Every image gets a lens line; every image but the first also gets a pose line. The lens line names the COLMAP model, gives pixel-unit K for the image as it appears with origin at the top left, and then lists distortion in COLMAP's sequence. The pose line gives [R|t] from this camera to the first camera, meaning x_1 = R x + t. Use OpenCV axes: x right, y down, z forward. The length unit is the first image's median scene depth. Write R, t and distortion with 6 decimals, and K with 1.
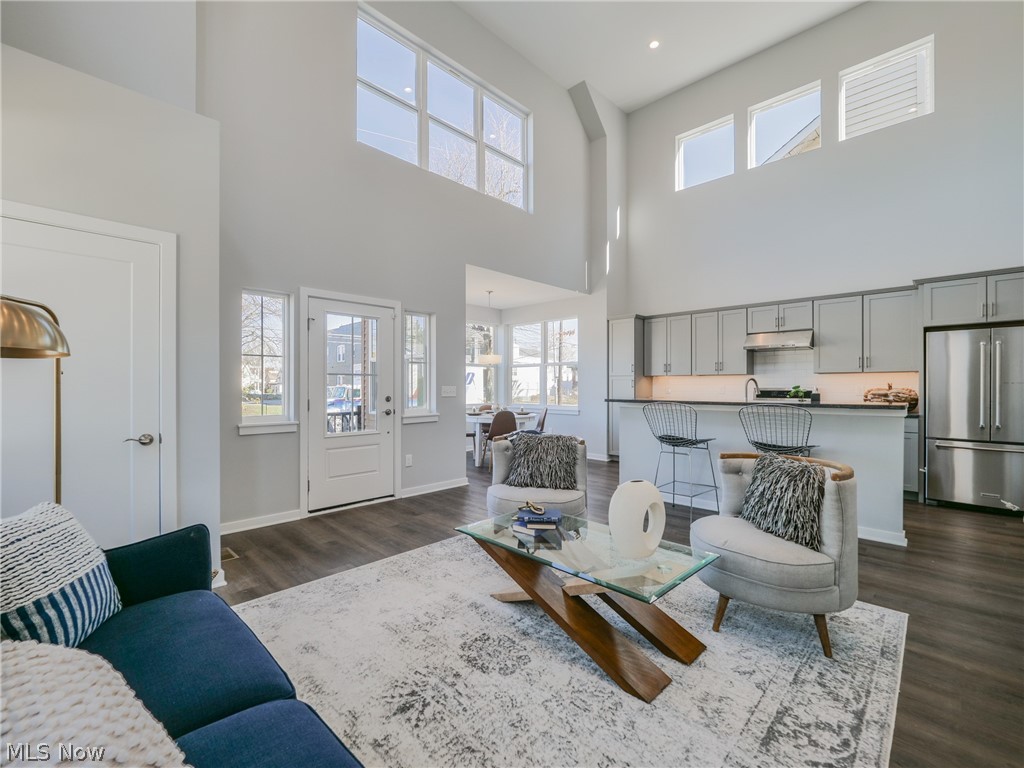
lens RADIAL K [[449.5, 0, 515.2], [0, 449.5, 389.1], [0, 0, 1]] dist [-0.002613, -0.000056]
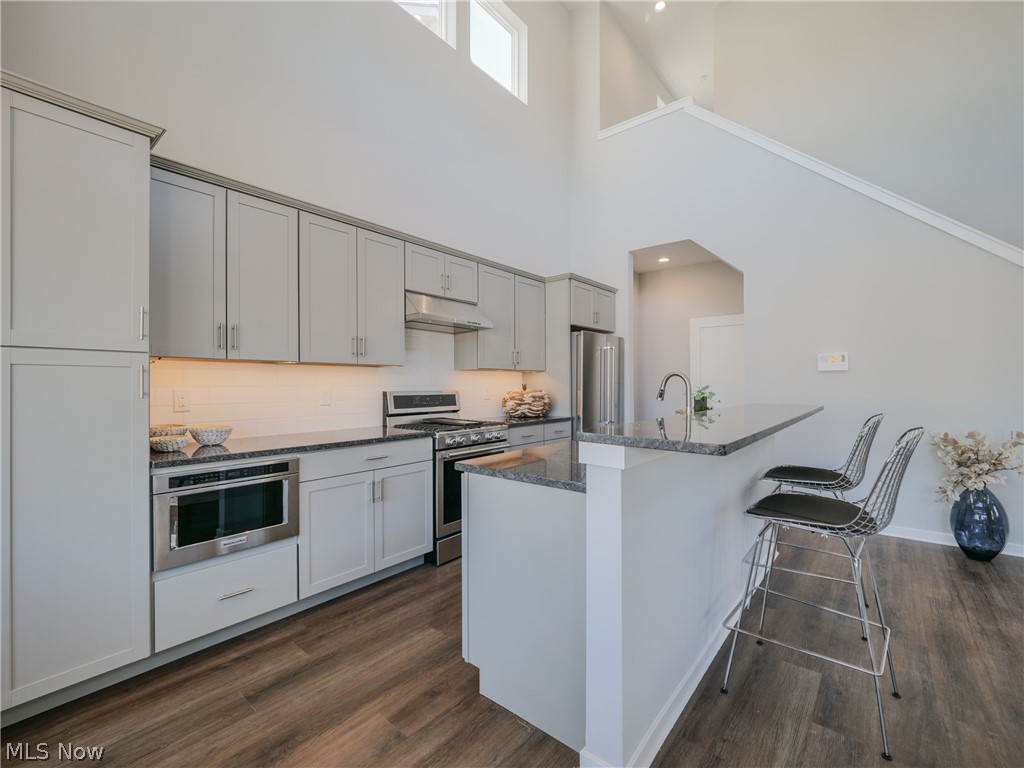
lens RADIAL K [[449.5, 0, 504.6], [0, 449.5, 378.5], [0, 0, 1]] dist [-0.002613, -0.000056]
pose [[-0.095340, 0.016889, 0.995302, -0.024701], [0.013630, 0.999784, -0.015659, -0.009510], [-0.995351, 0.012073, -0.095549, 1.038096]]
